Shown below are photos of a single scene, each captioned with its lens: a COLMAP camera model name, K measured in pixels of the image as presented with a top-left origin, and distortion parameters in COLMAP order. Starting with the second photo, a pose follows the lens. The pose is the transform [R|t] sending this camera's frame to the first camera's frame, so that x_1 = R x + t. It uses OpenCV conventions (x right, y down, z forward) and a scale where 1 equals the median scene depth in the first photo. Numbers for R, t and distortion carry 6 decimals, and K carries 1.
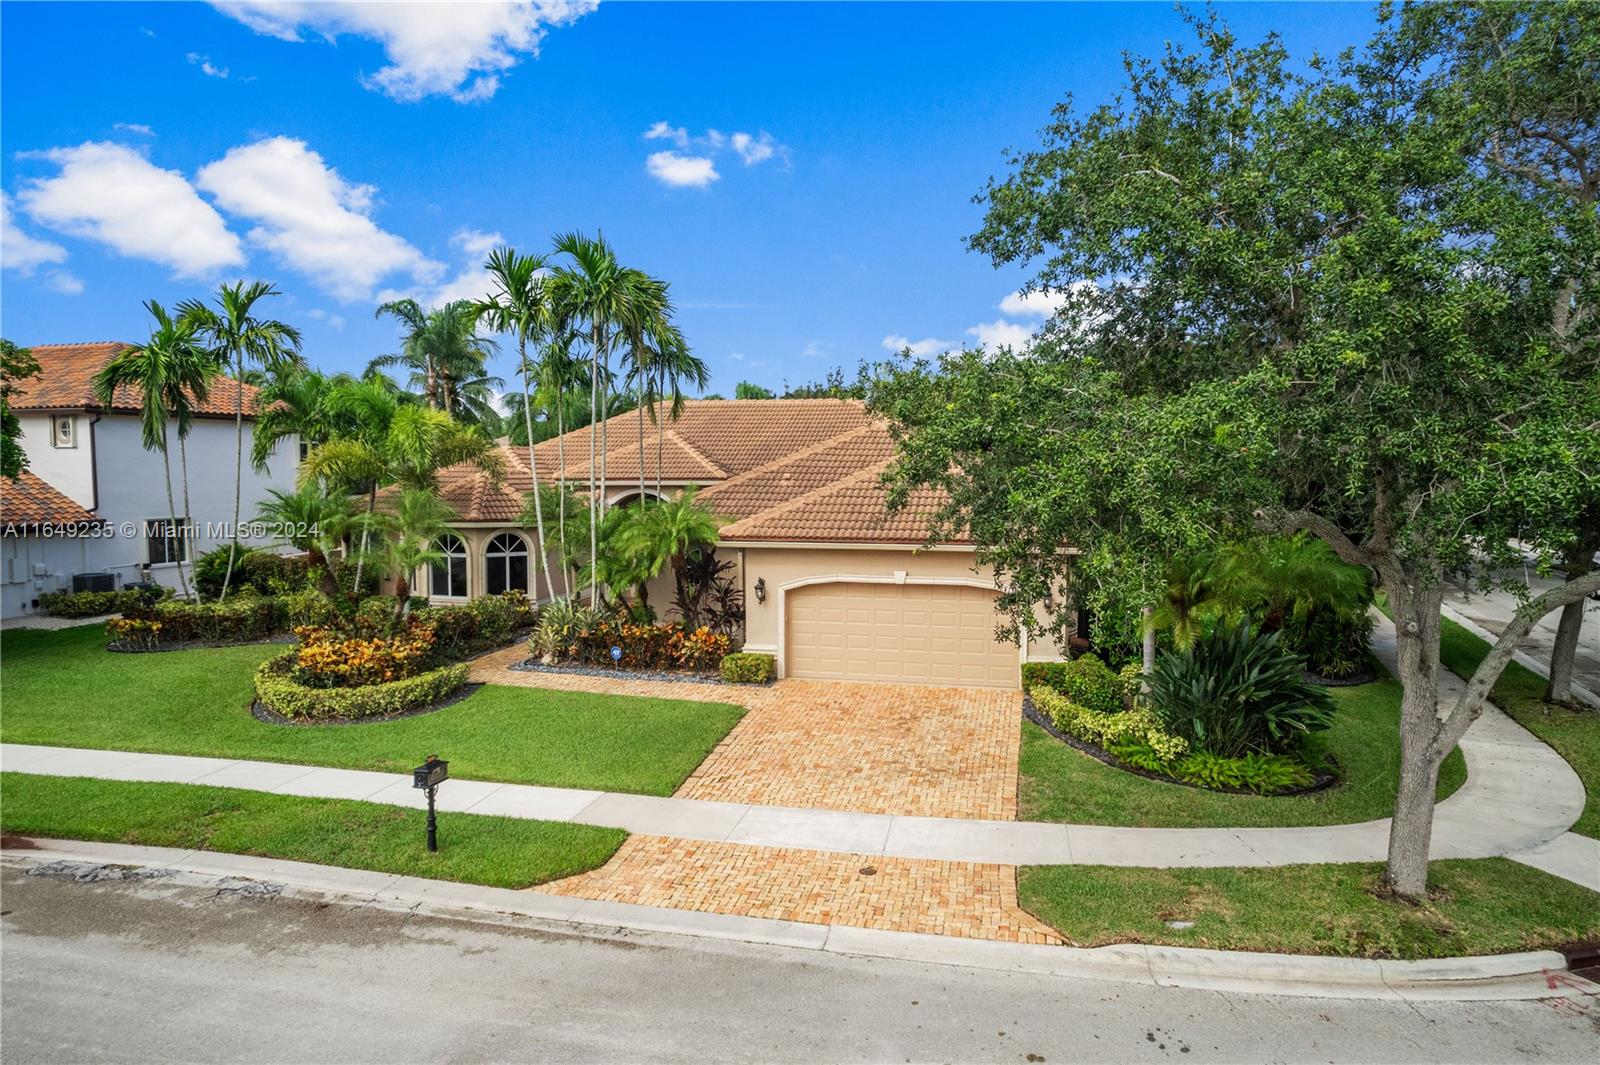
lens RADIAL K [[1040.9, 0, 805.0], [0, 1040.9, 533.2], [0, 0, 1]] dist [-0.074427, 0.062986]
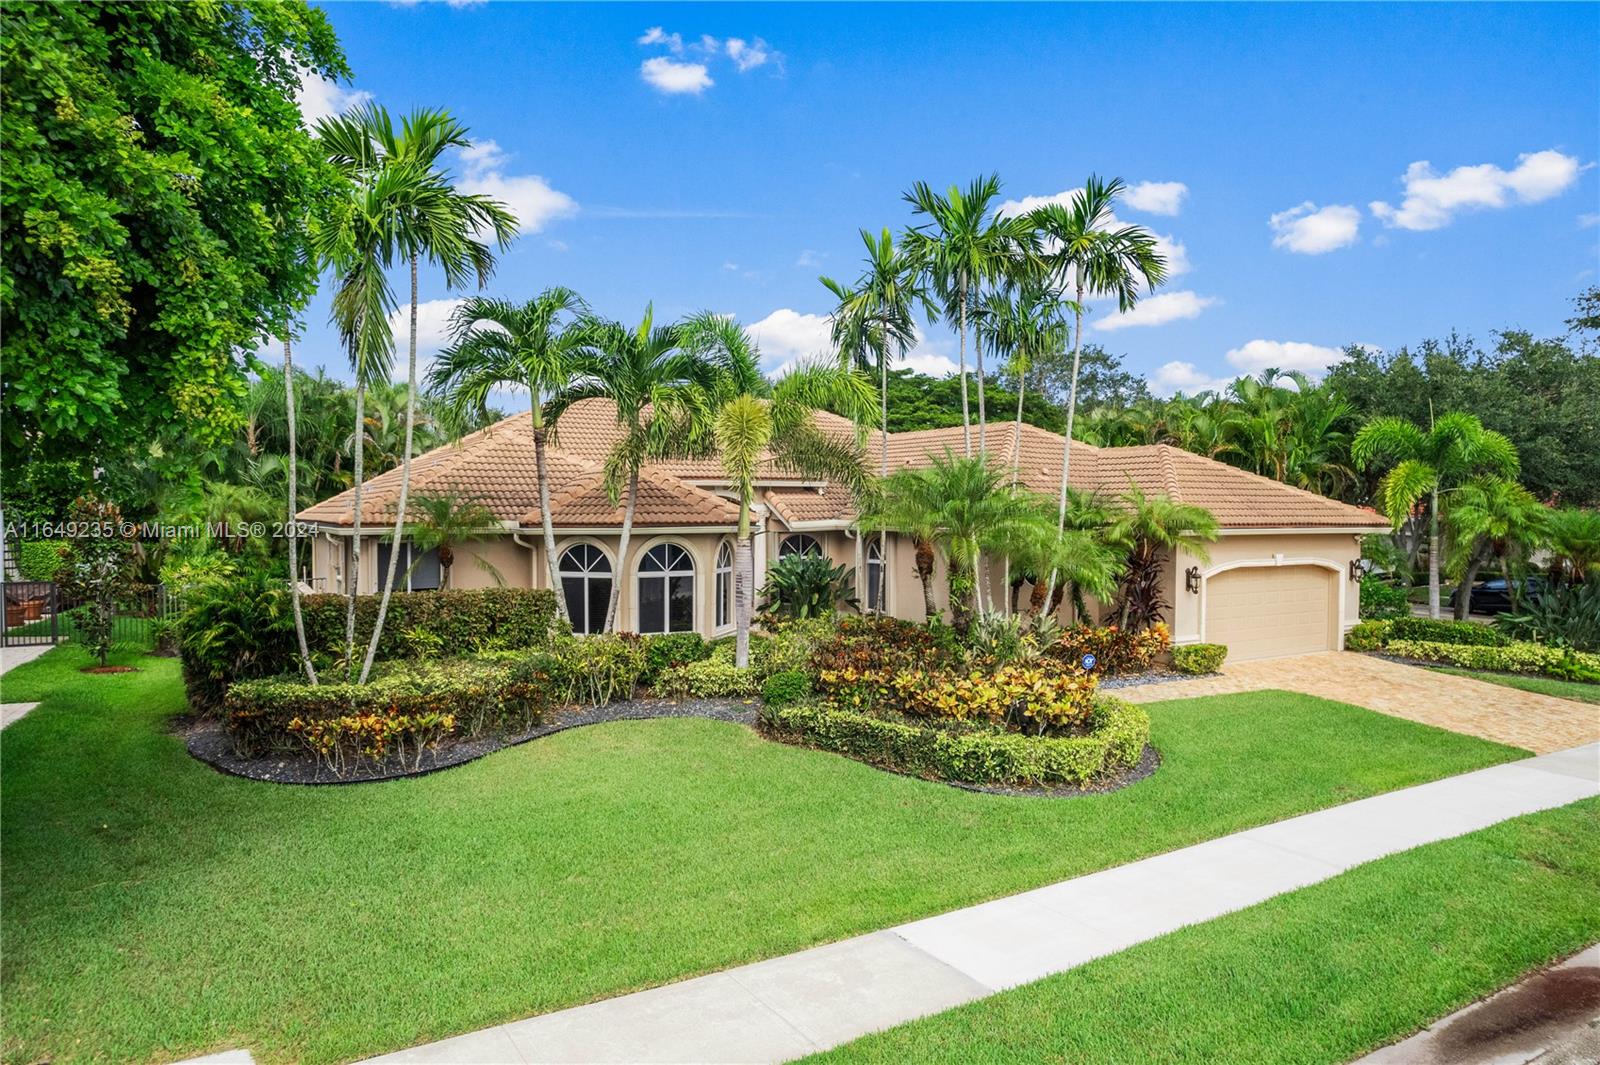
lens RADIAL K [[1040.9, 0, 796.9], [0, 1040.9, 522.2], [0, 0, 1]] dist [-0.074427, 0.062986]
pose [[0.725383, -0.006481, 0.688315, -1.113872], [0.042015, 0.998508, -0.034876, 0.022263], [-0.687062, 0.054218, 0.724573, 0.621896]]
